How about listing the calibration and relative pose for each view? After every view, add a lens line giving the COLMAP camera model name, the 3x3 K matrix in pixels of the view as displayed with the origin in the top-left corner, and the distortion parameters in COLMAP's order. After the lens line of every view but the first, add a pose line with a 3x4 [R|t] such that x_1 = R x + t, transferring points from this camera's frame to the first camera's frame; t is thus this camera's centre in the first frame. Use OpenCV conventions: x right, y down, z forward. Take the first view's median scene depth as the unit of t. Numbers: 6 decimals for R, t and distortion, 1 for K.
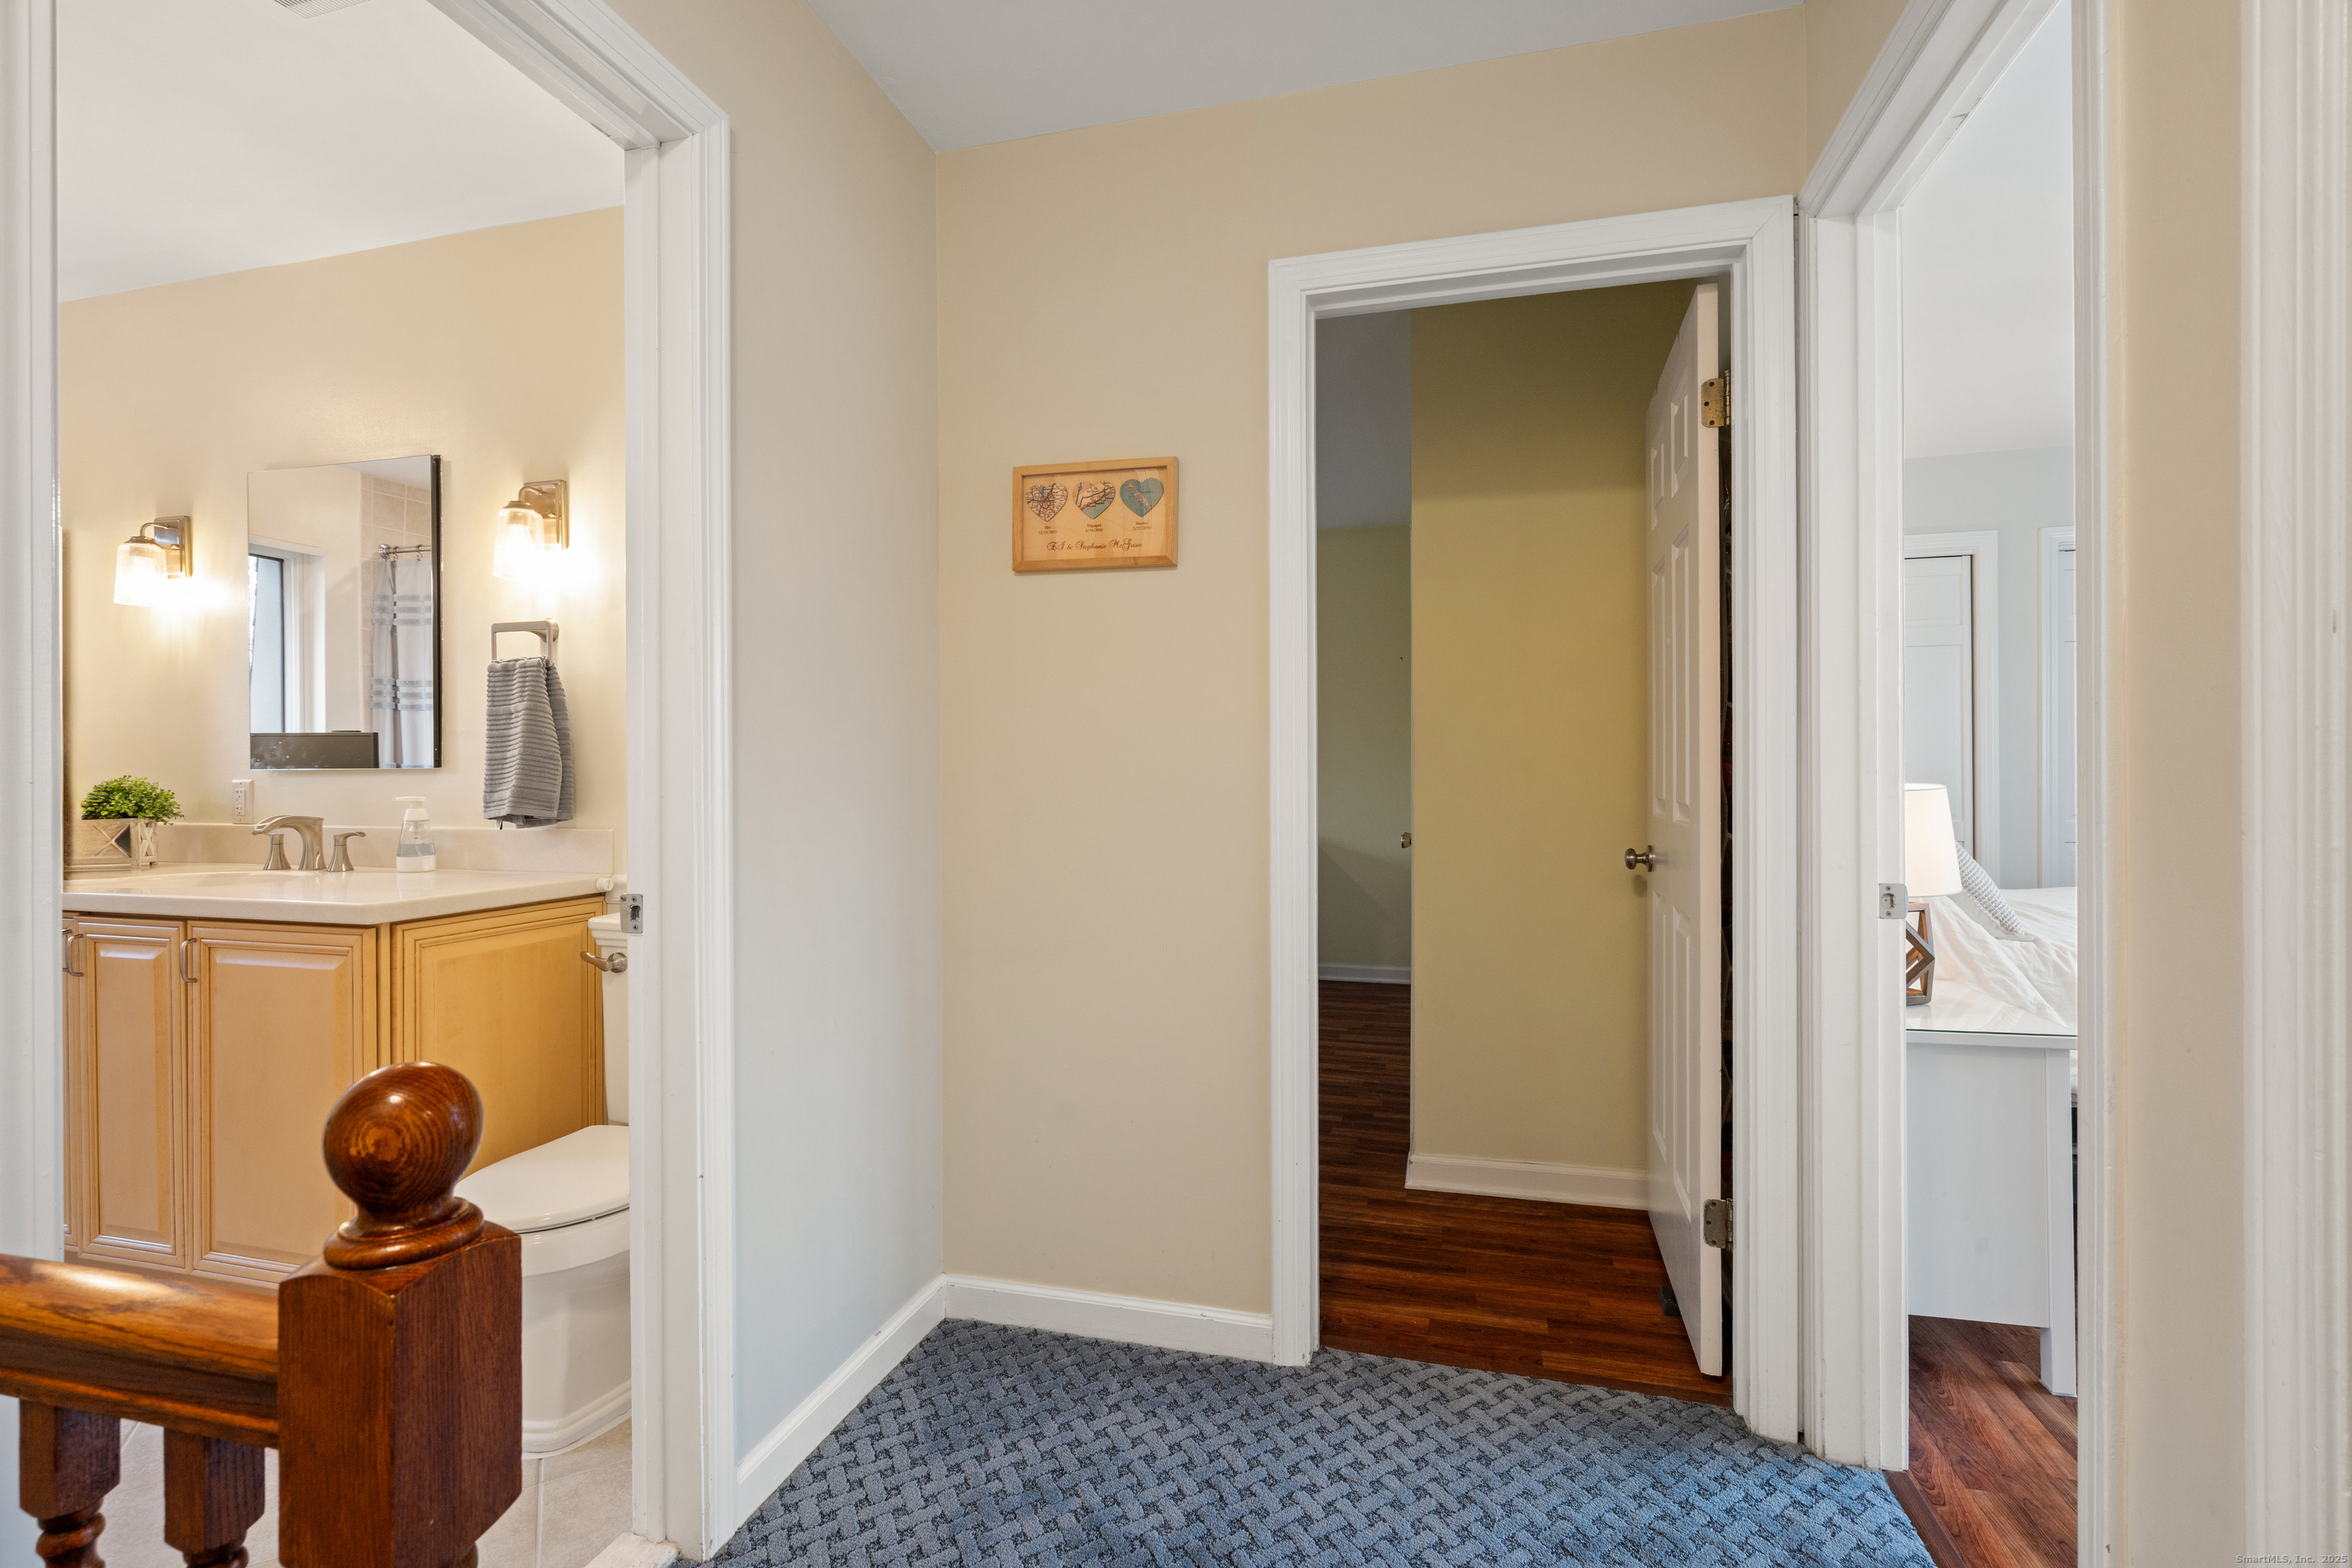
lens RADIAL K [[1059.6, 0, 1172.6], [0, 1059.6, 777.3], [0, 0, 1]] dist [-0.002955, 0.001367]
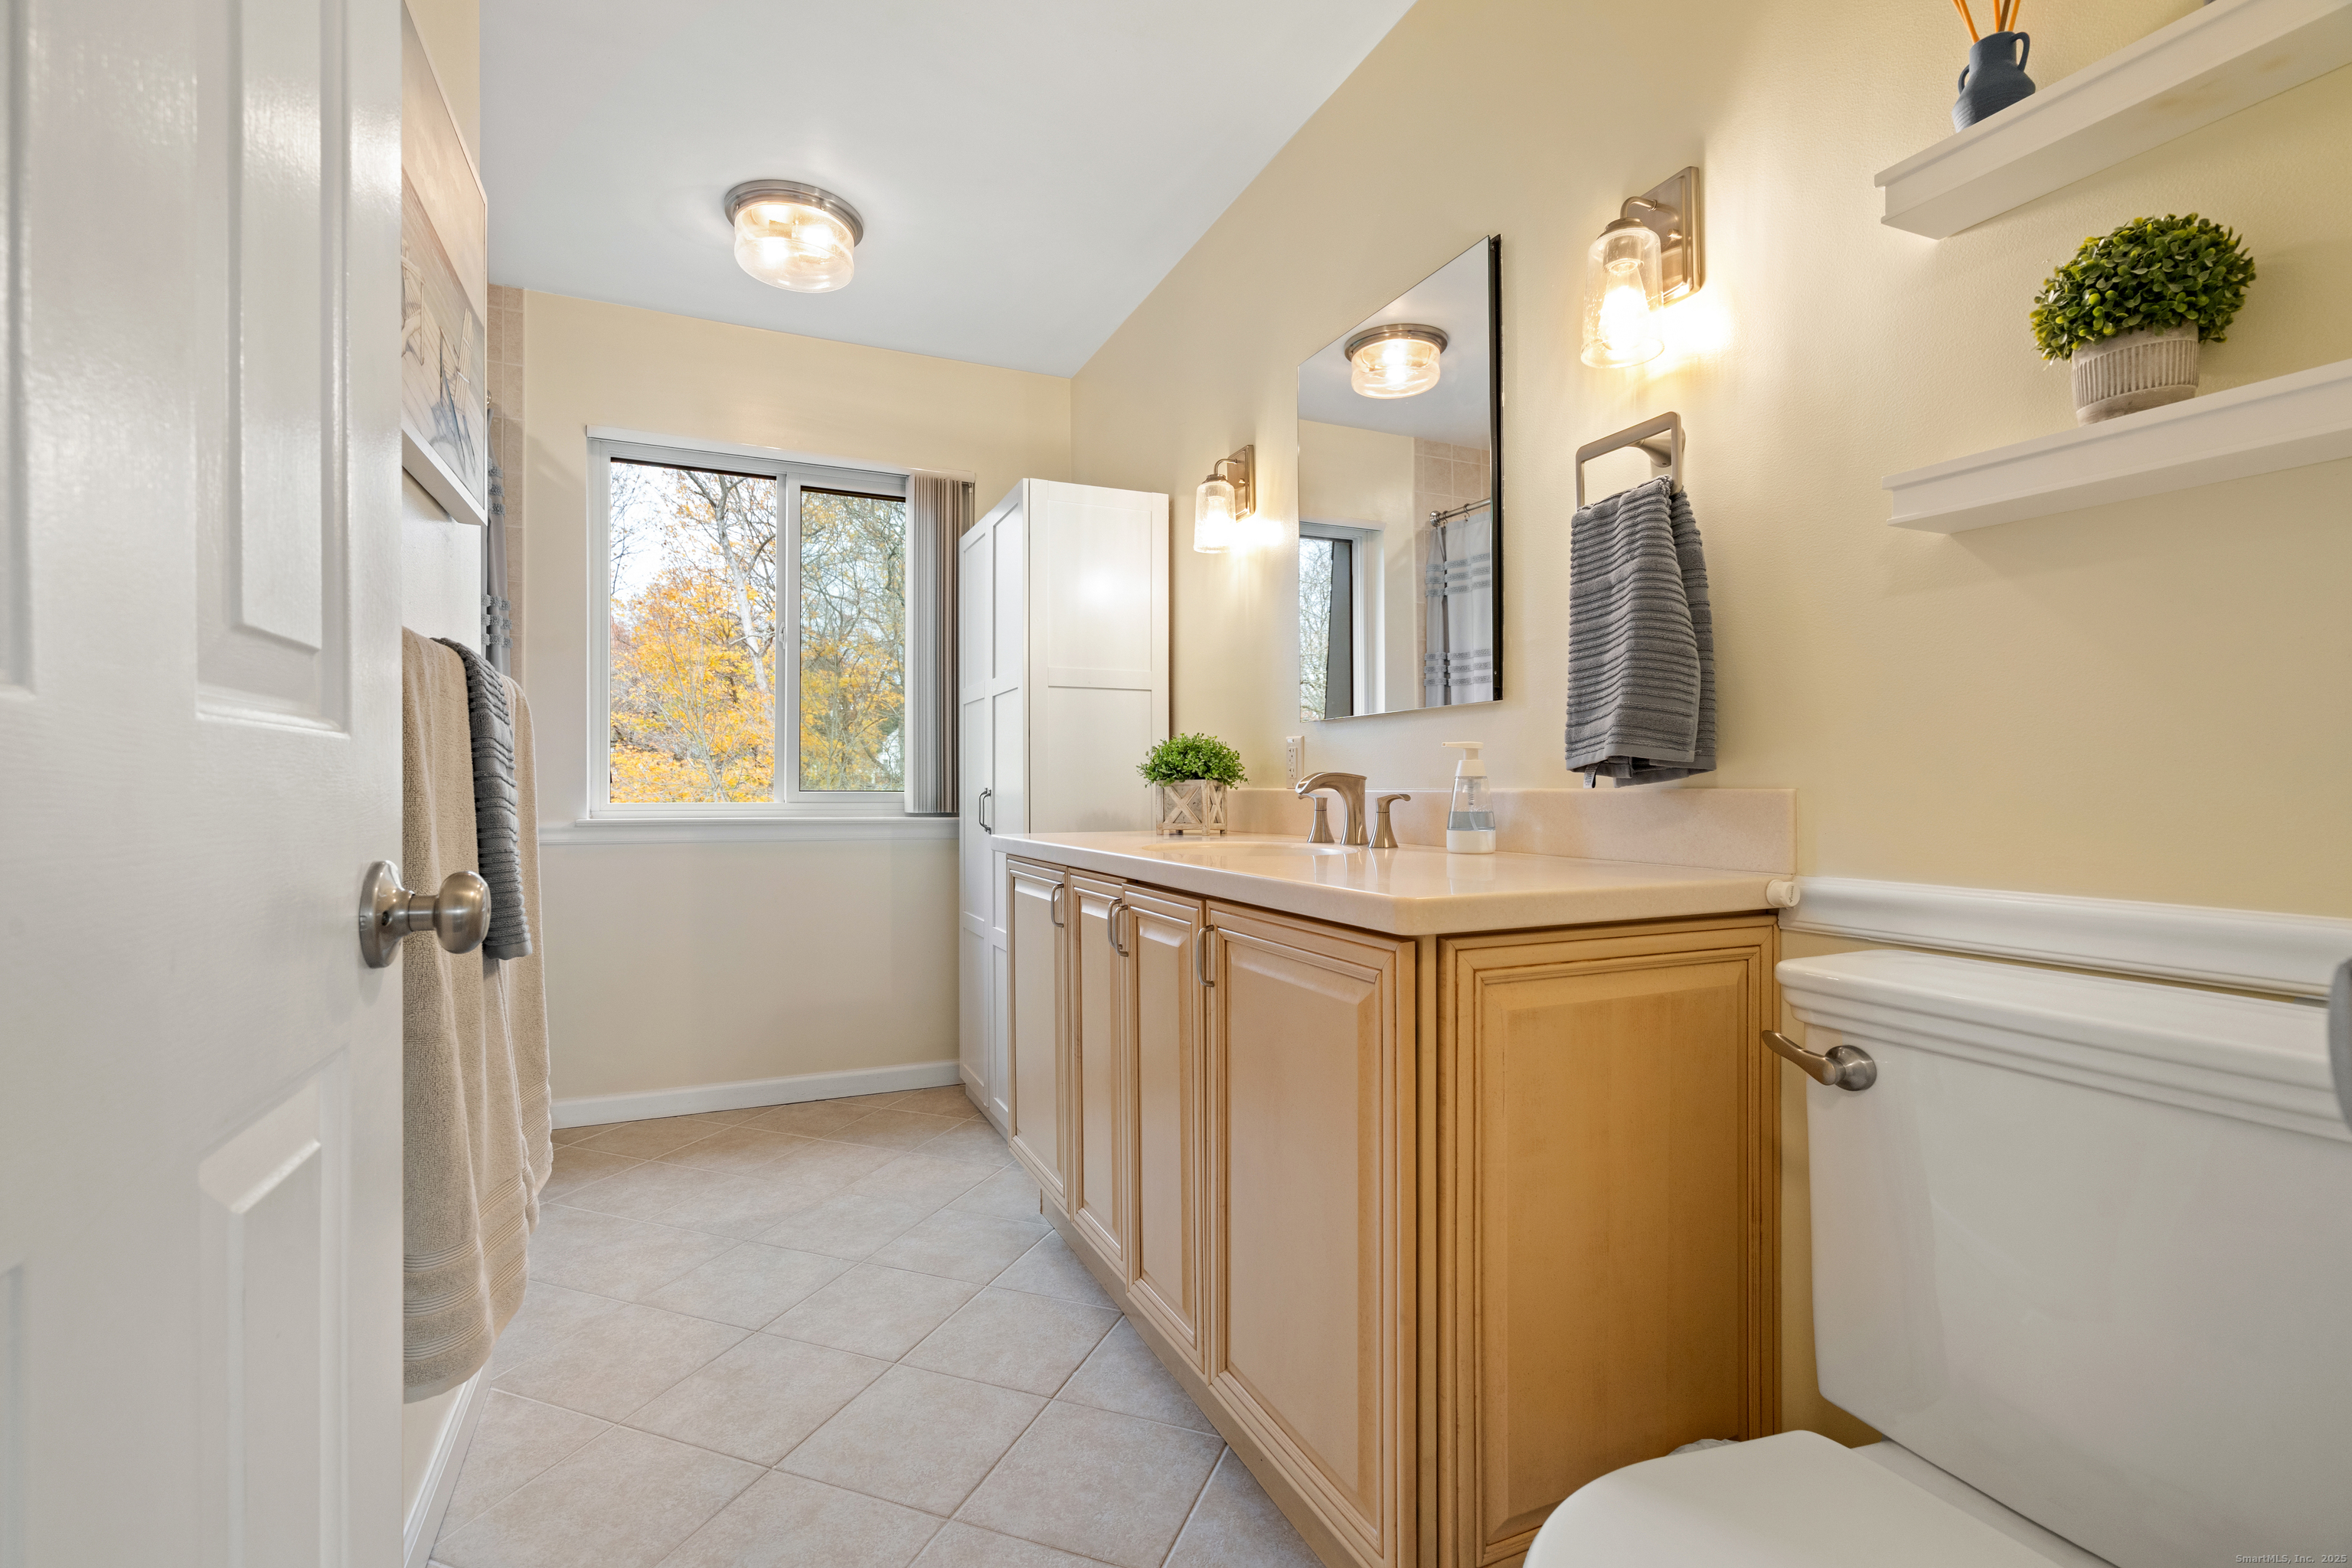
lens RADIAL K [[1062.0, 0, 1172.5], [0, 1062.0, 782.1], [0, 0, 1]] dist [-0.001898, 0.000473]
pose [[0.631962, -0.003740, -0.774991, -0.321034], [-0.000933, 0.999984, -0.005587, 0.049642], [0.774999, 0.004253, 0.631948, 0.439403]]
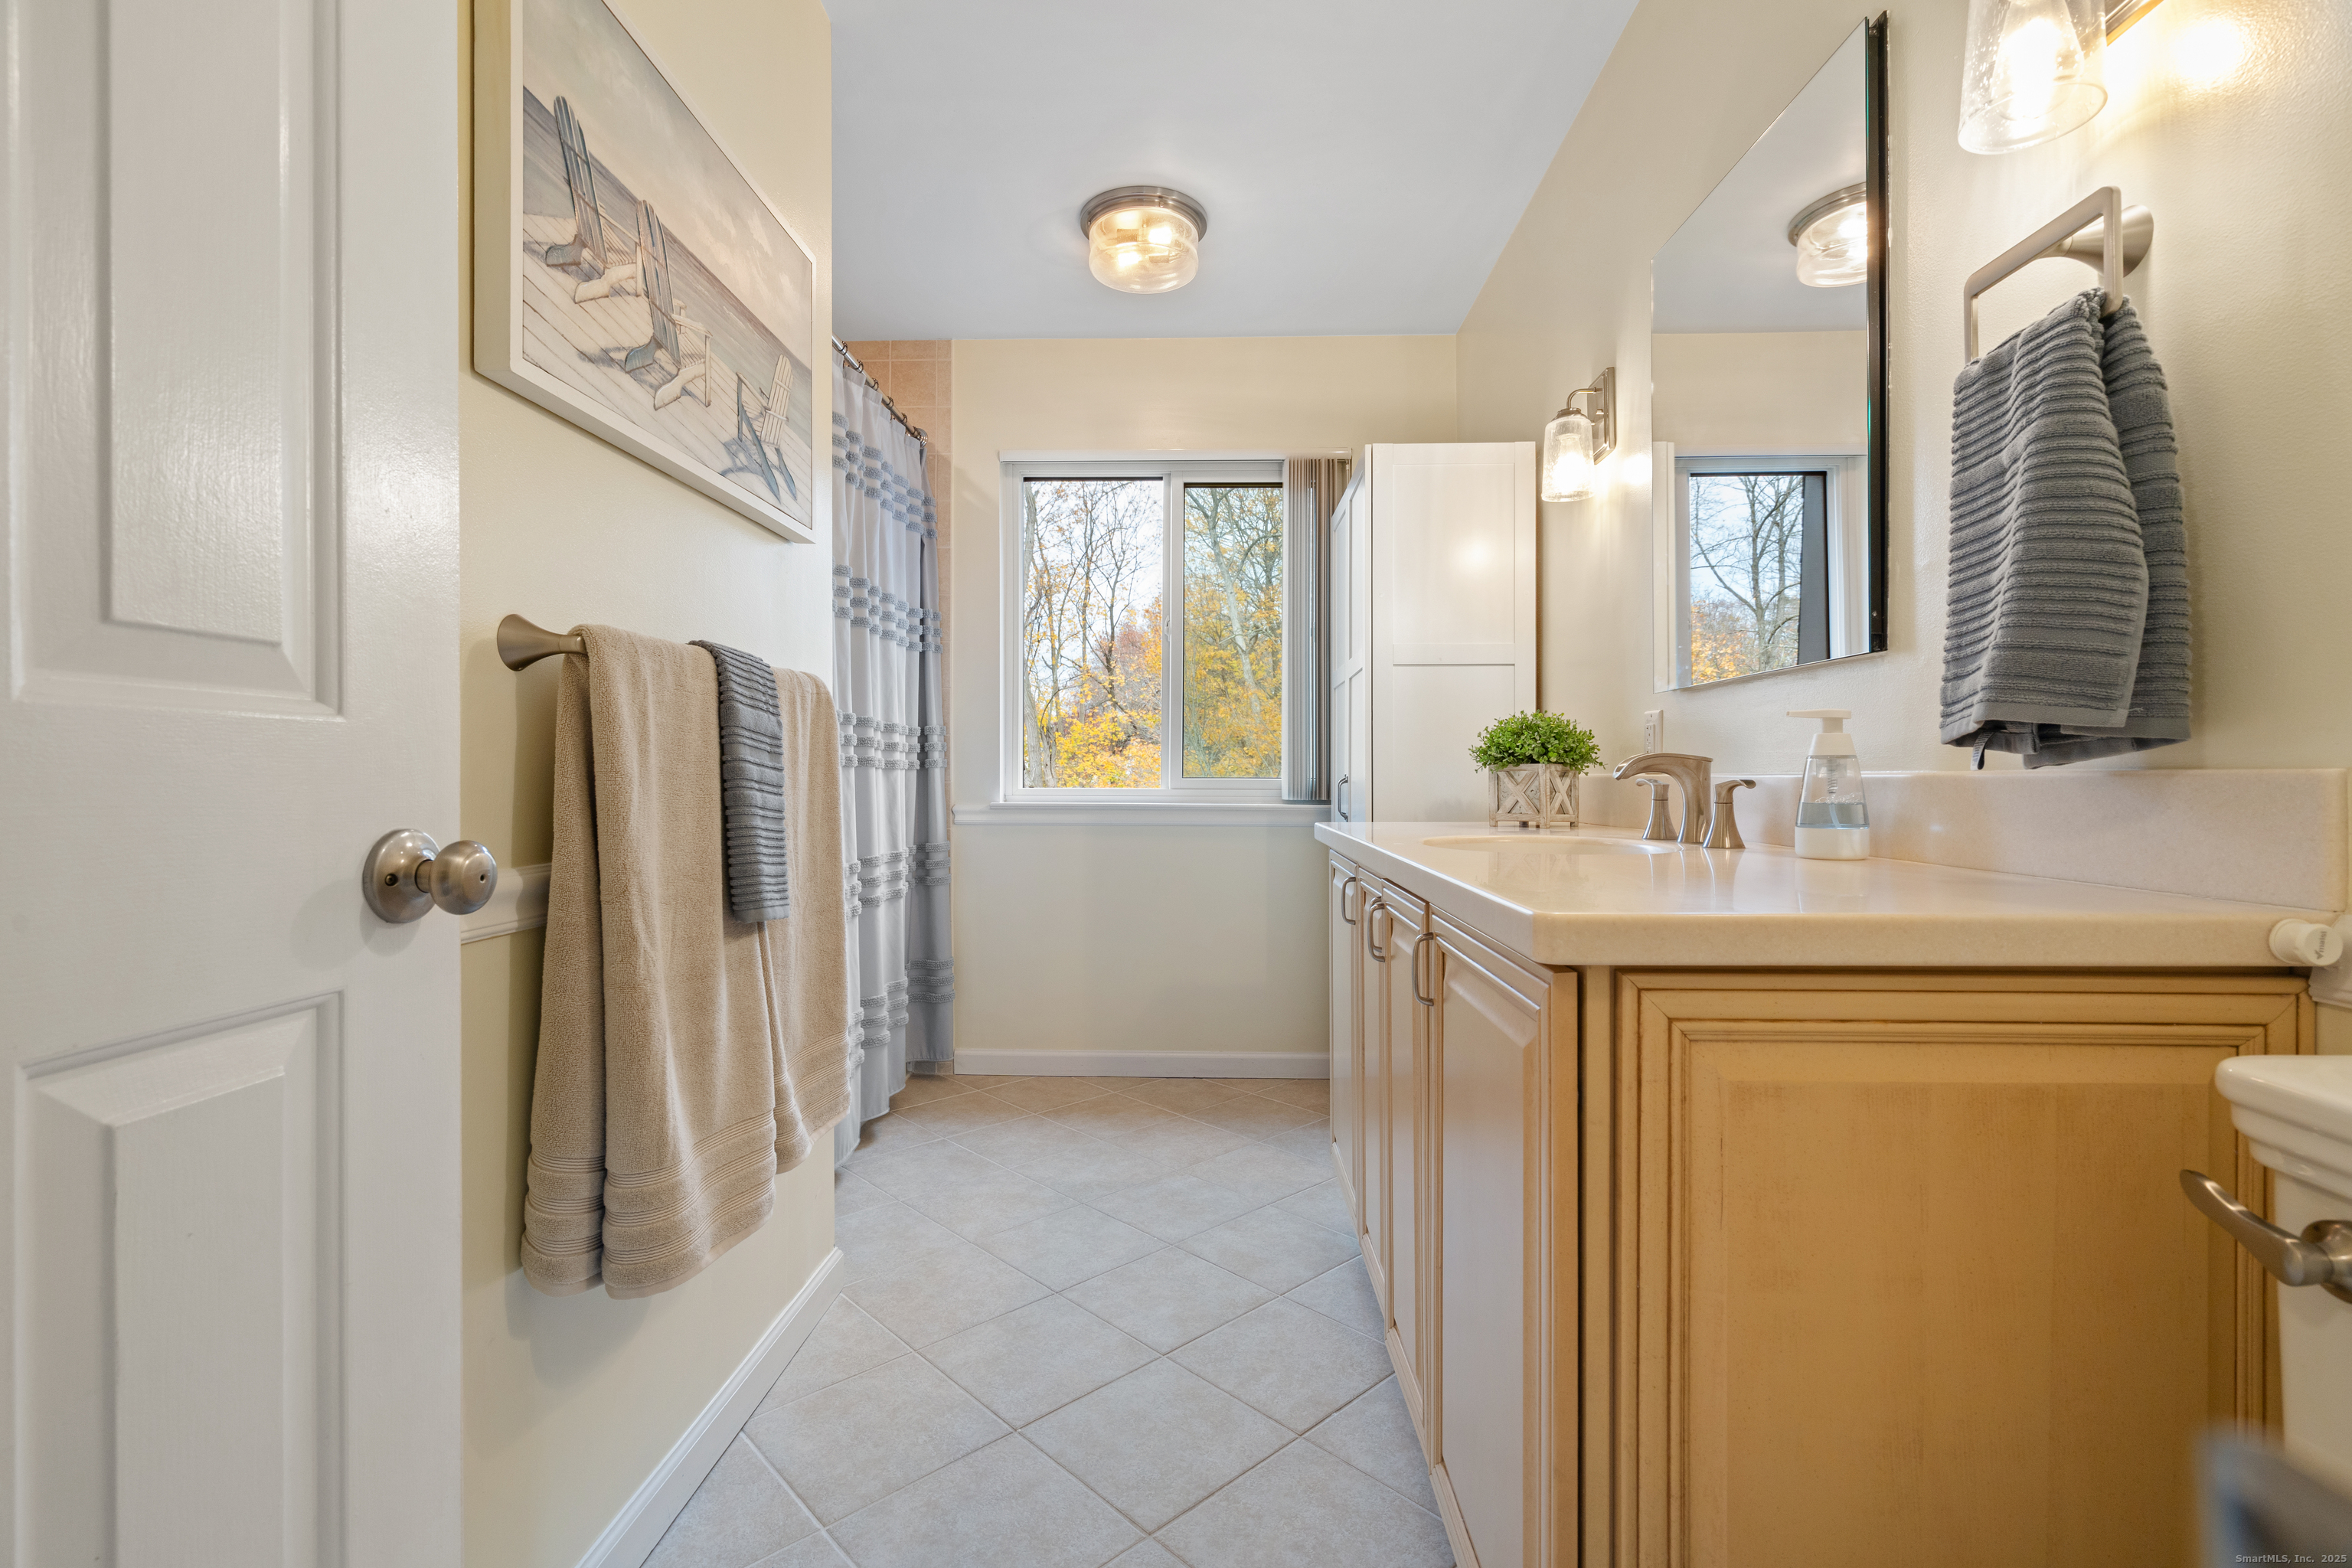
lens RADIAL K [[1059.6, 0, 1172.6], [0, 1059.6, 777.3], [0, 0, 1]] dist [-0.002955, 0.001367]
pose [[0.227350, 0.000842, -0.973813, -0.308071], [-0.002001, 0.999998, 0.000397, 0.052828], [0.973811, 0.001858, 0.227352, 0.602049]]
